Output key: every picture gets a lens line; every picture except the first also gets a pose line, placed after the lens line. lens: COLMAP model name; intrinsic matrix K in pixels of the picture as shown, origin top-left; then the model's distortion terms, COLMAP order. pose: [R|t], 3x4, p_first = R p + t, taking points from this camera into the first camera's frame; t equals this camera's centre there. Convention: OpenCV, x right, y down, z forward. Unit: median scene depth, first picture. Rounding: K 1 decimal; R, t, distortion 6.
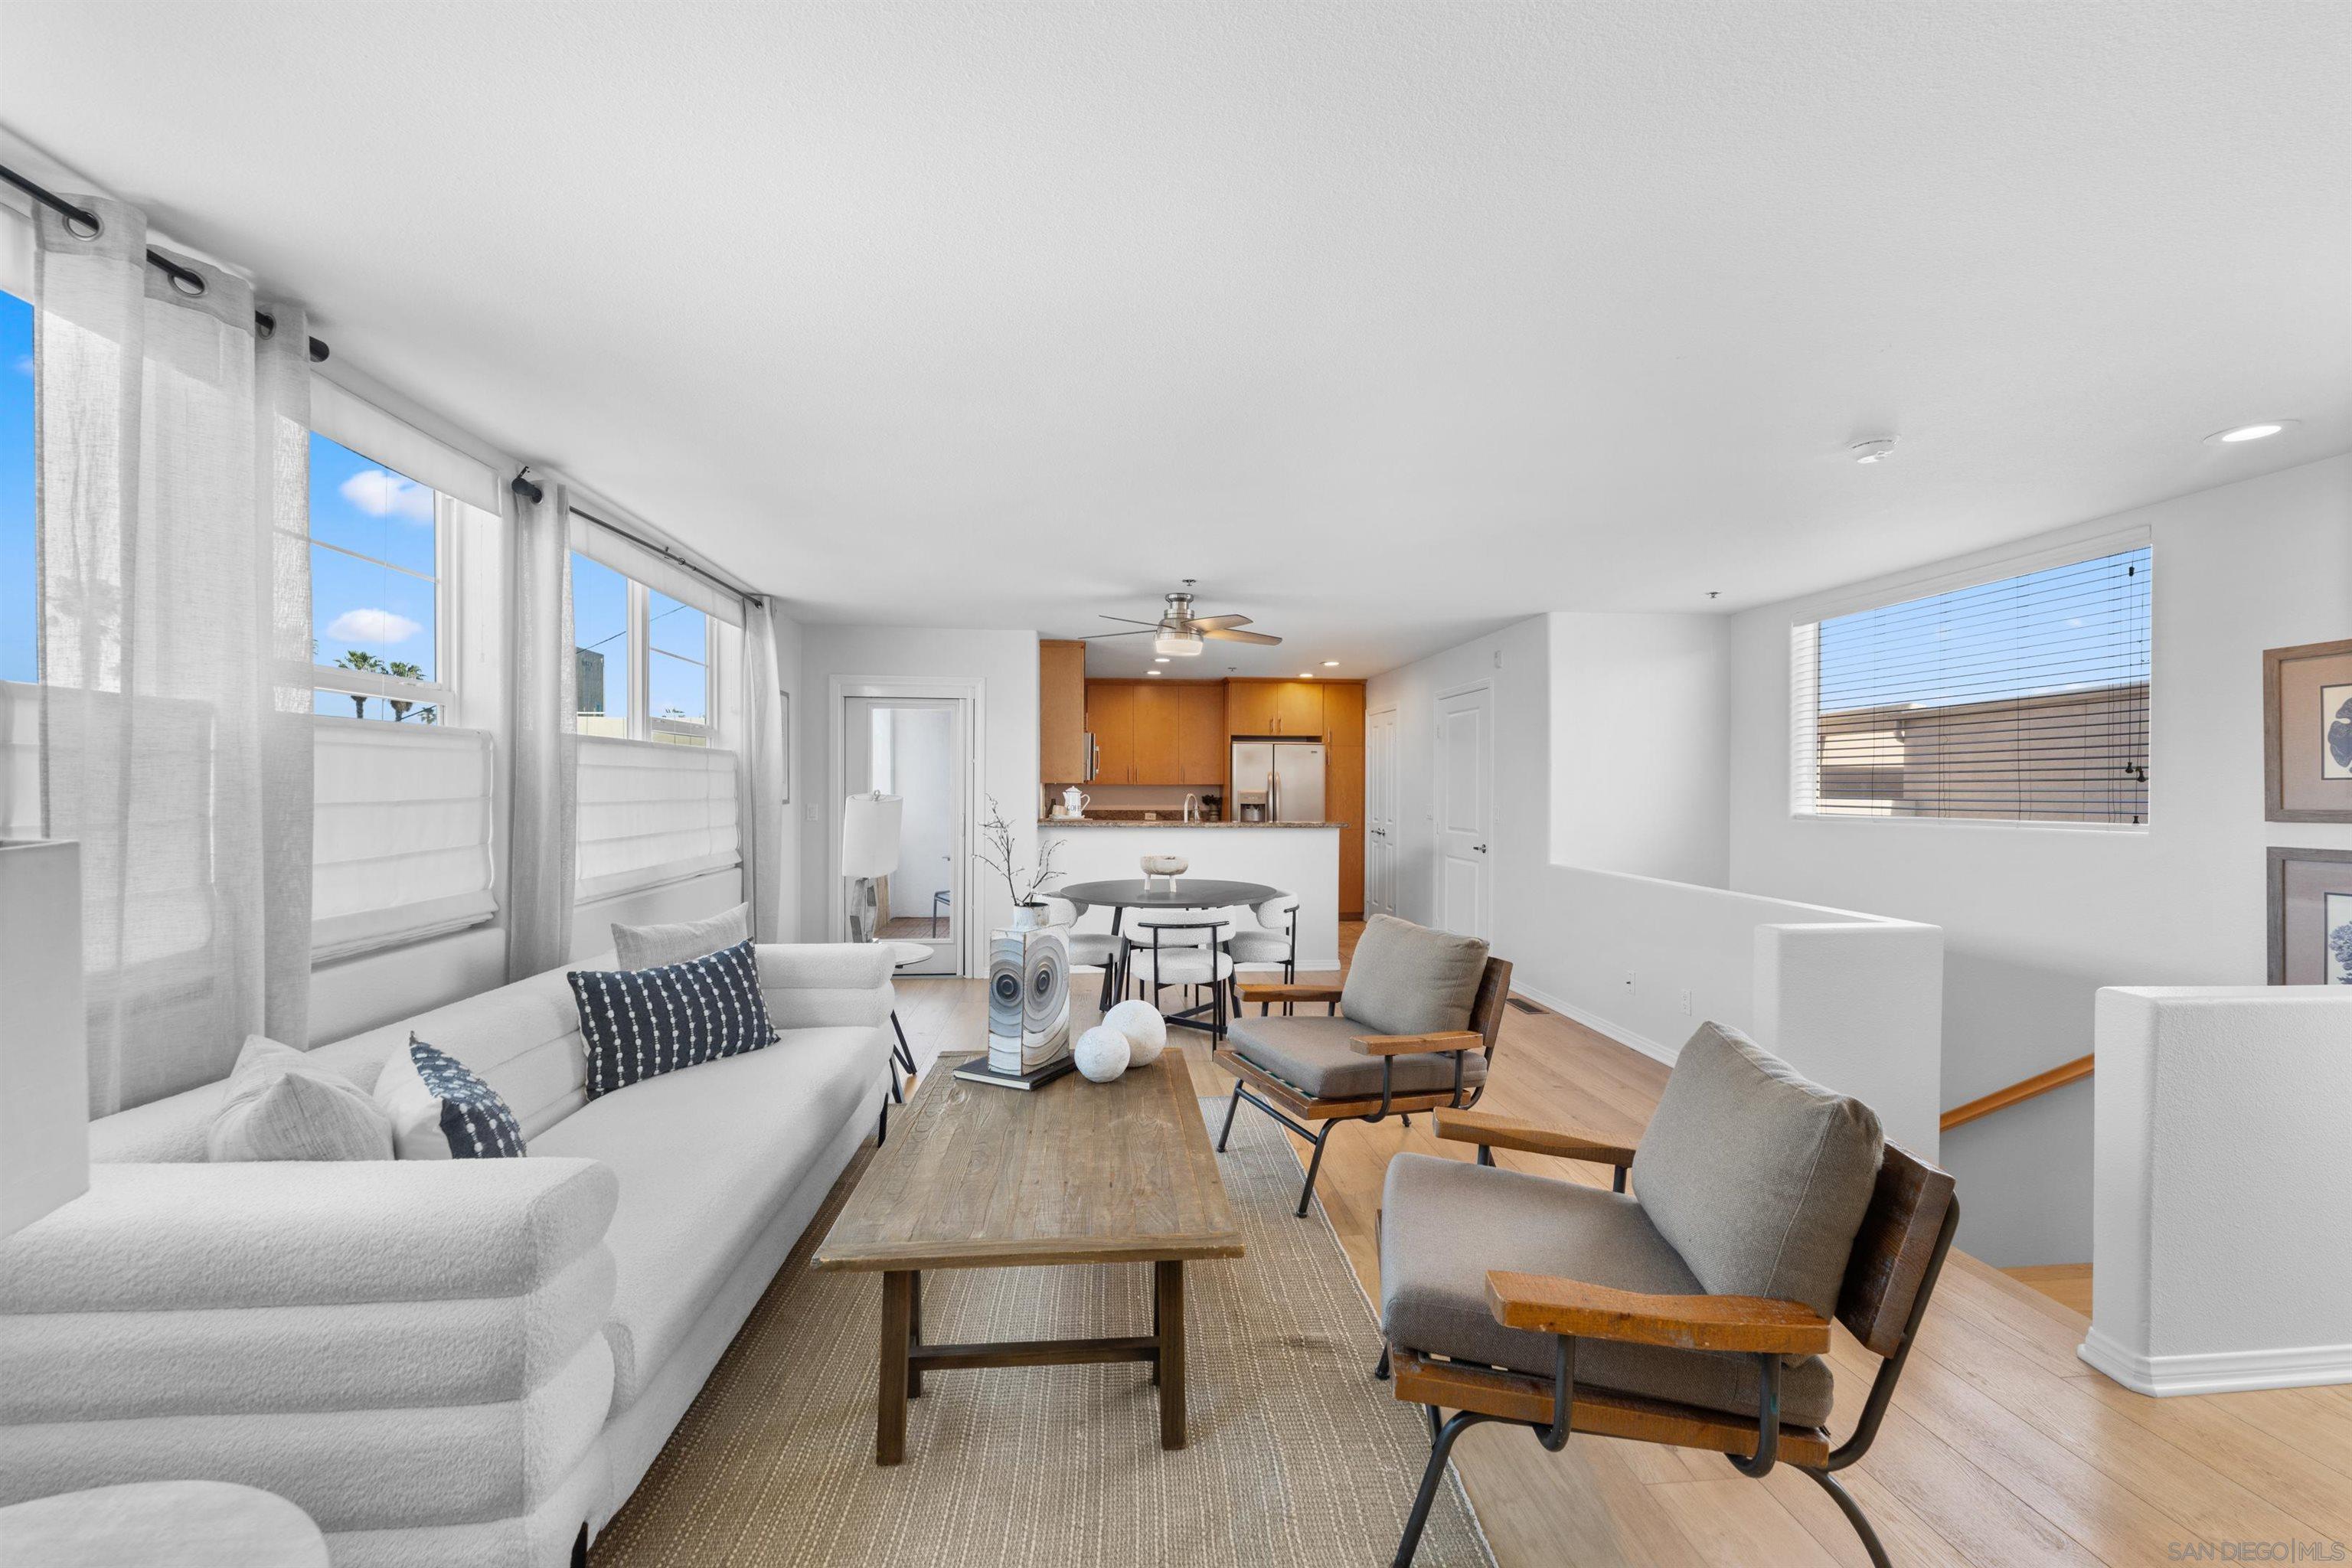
lens RADIAL K [[950.0, 0, 1180.5], [0, 950.0, 783.7], [0, 0, 1]] dist [-0.001154, -0.001233]
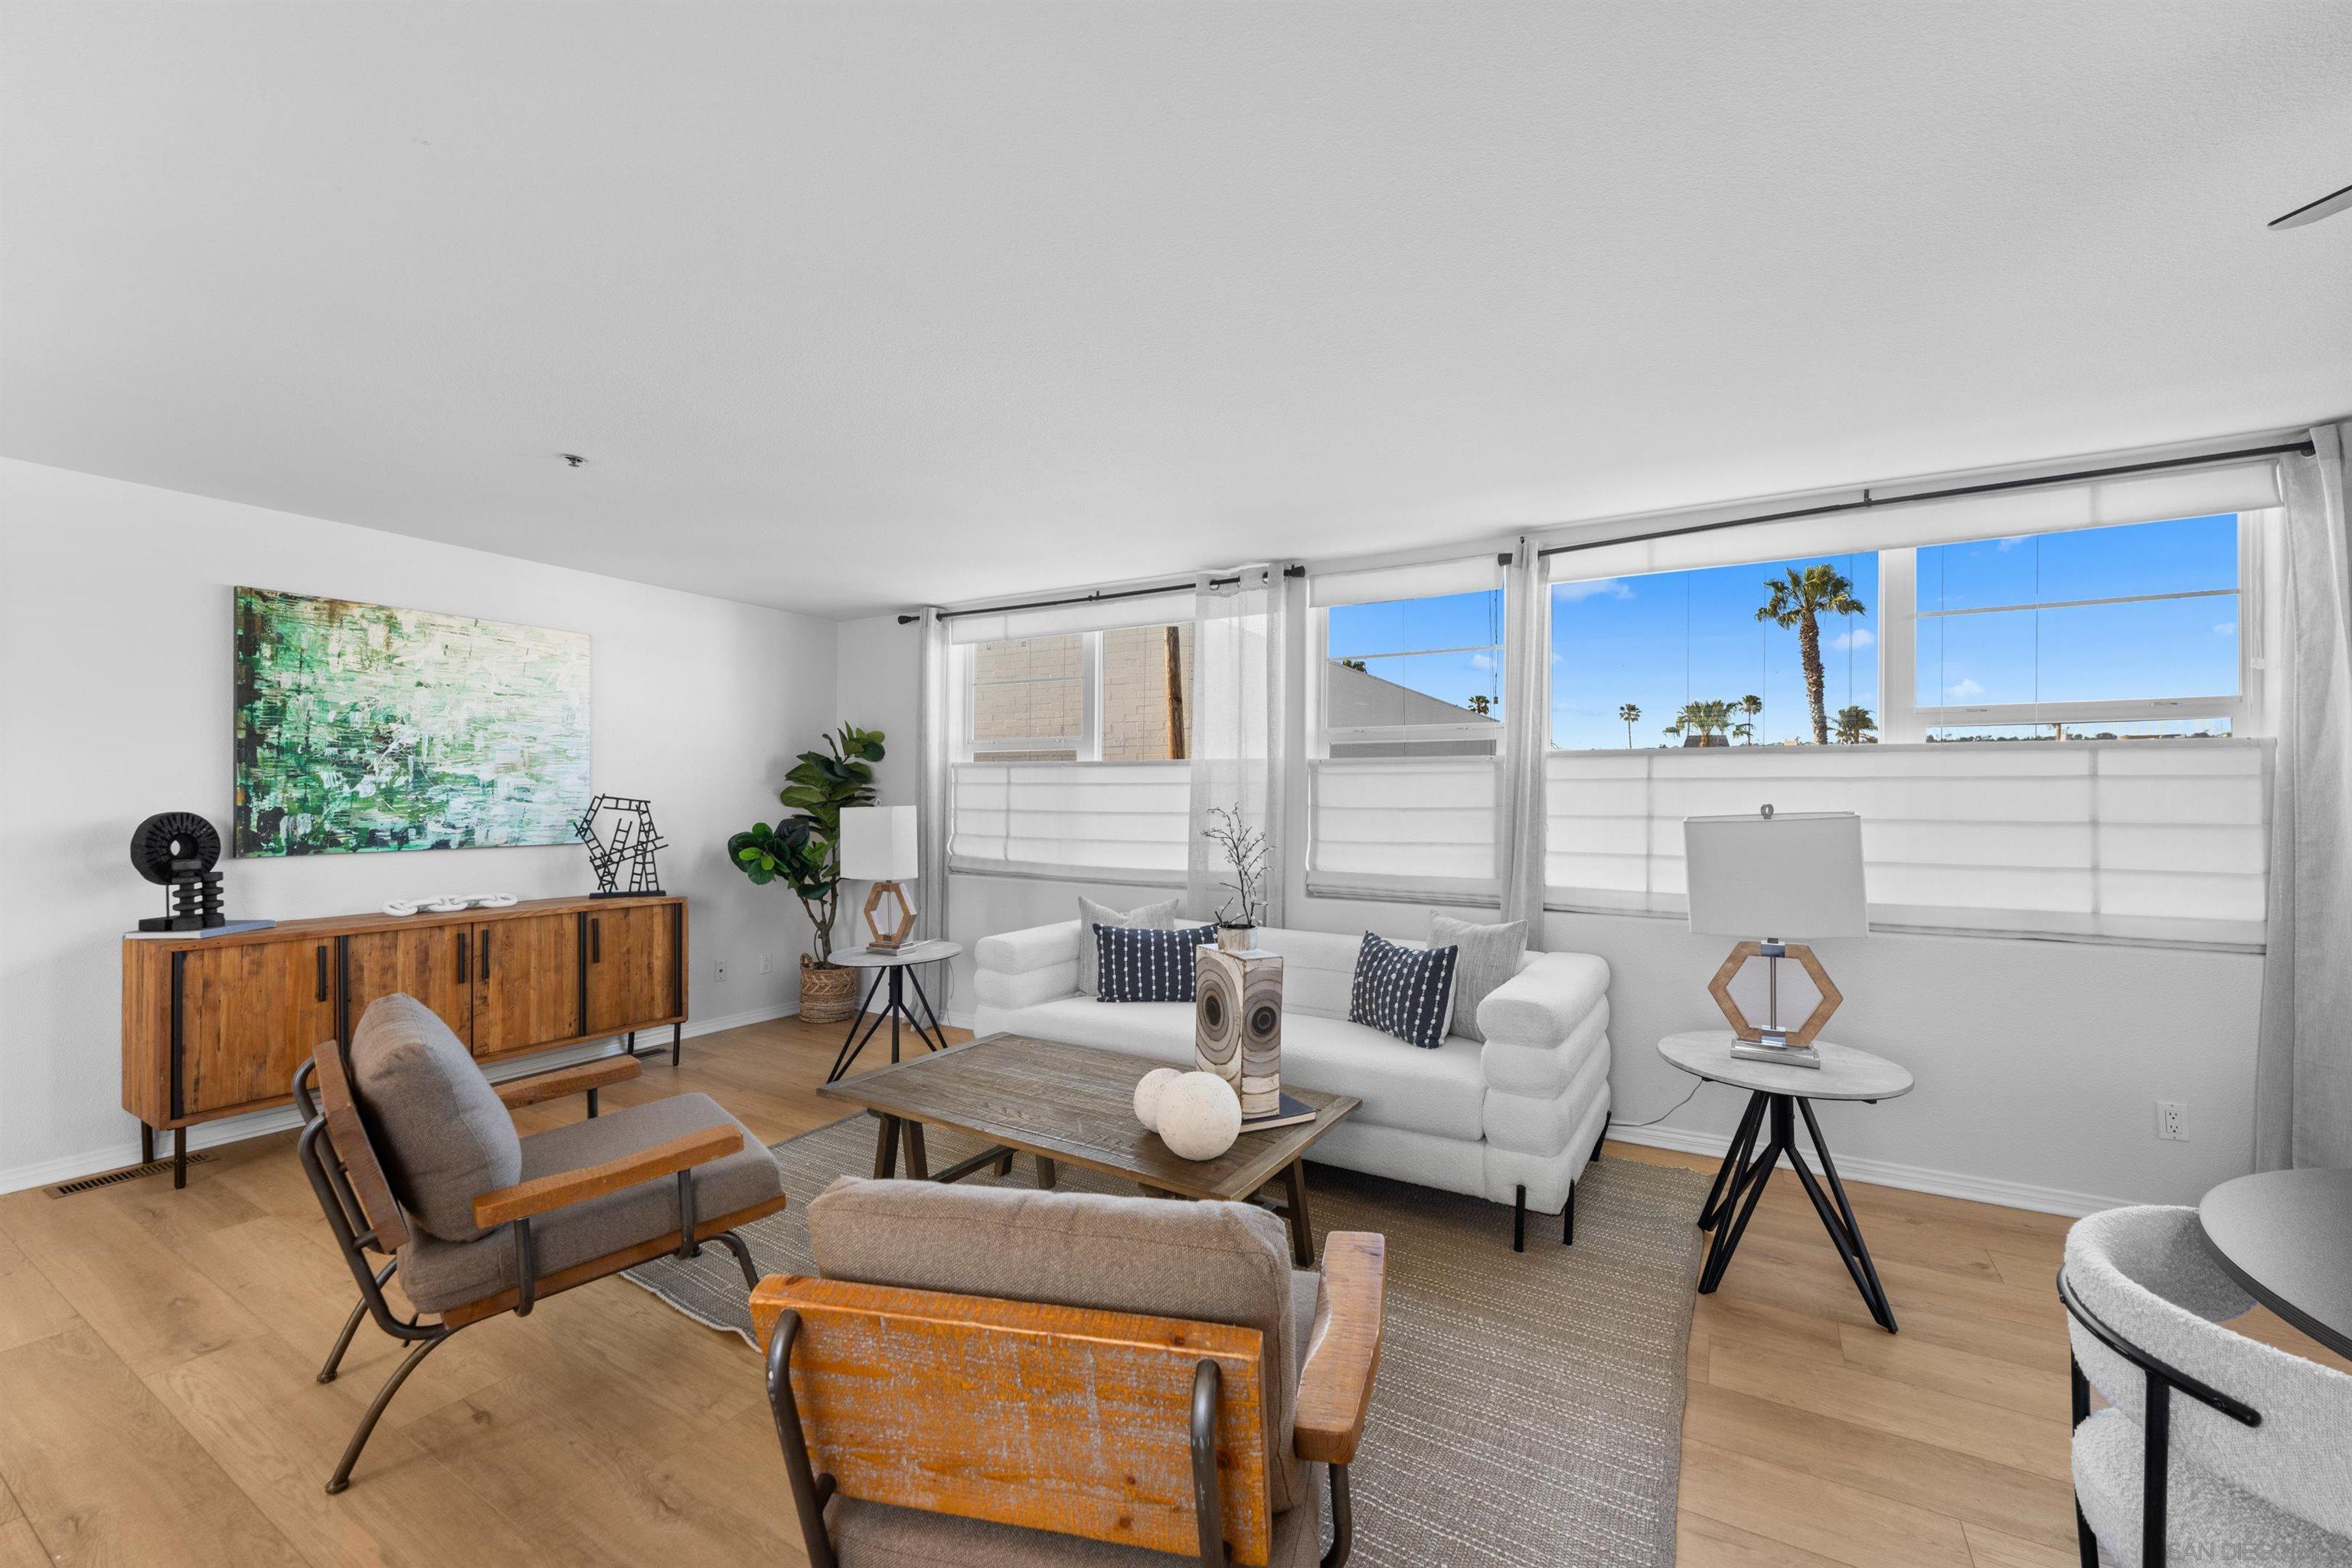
lens RADIAL K [[950.0, 0, 1175.0], [0, 950.0, 792.9], [0, 0, 1]] dist [-0.001154, -0.001233]
pose [[-0.595176, -0.010621, -0.803525, 0.382109], [-0.005165, 0.999943, -0.009391, 0.005838], [0.803579, -0.001439, -0.595197, 0.947613]]
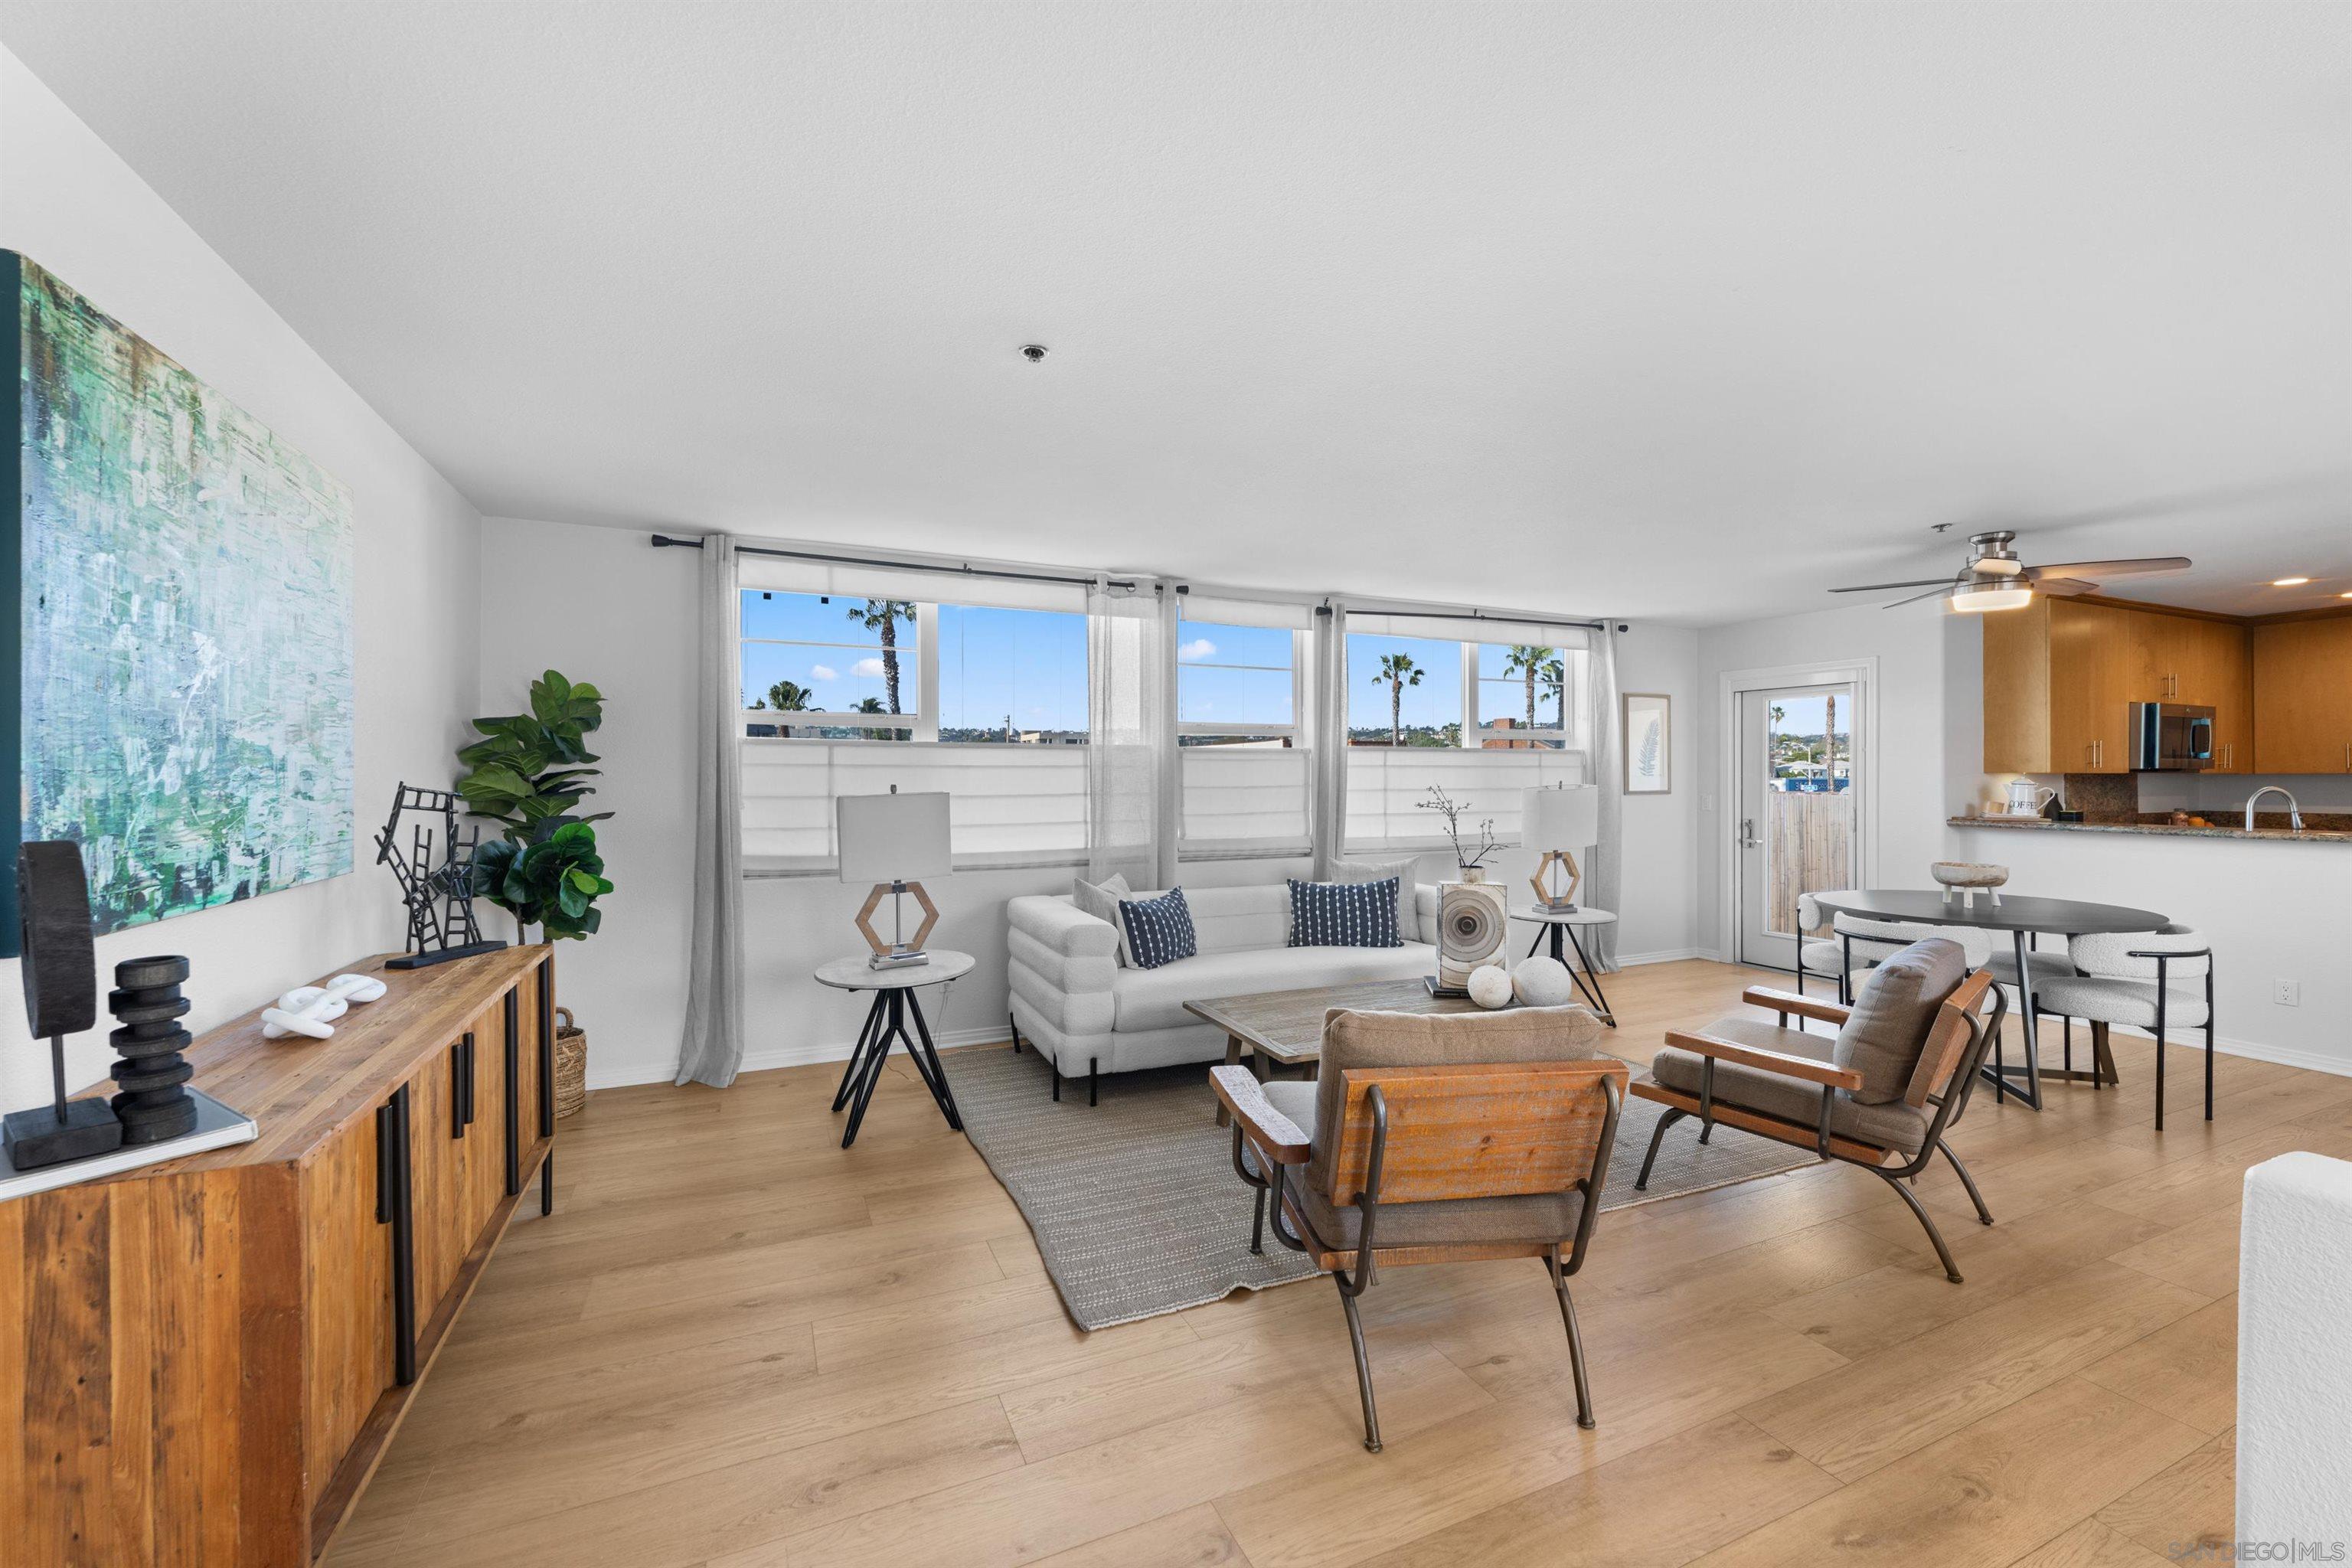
lens RADIAL K [[950.0, 0, 1172.3], [0, 950.0, 783.0], [0, 0, 1]] dist [-0.001154, -0.001233]
pose [[0.315734, 0.001250, -0.948847, 0.617141], [0.005540, 0.999980, 0.003161, 0.001934], [0.948832, -0.006255, 0.315720, 0.118133]]
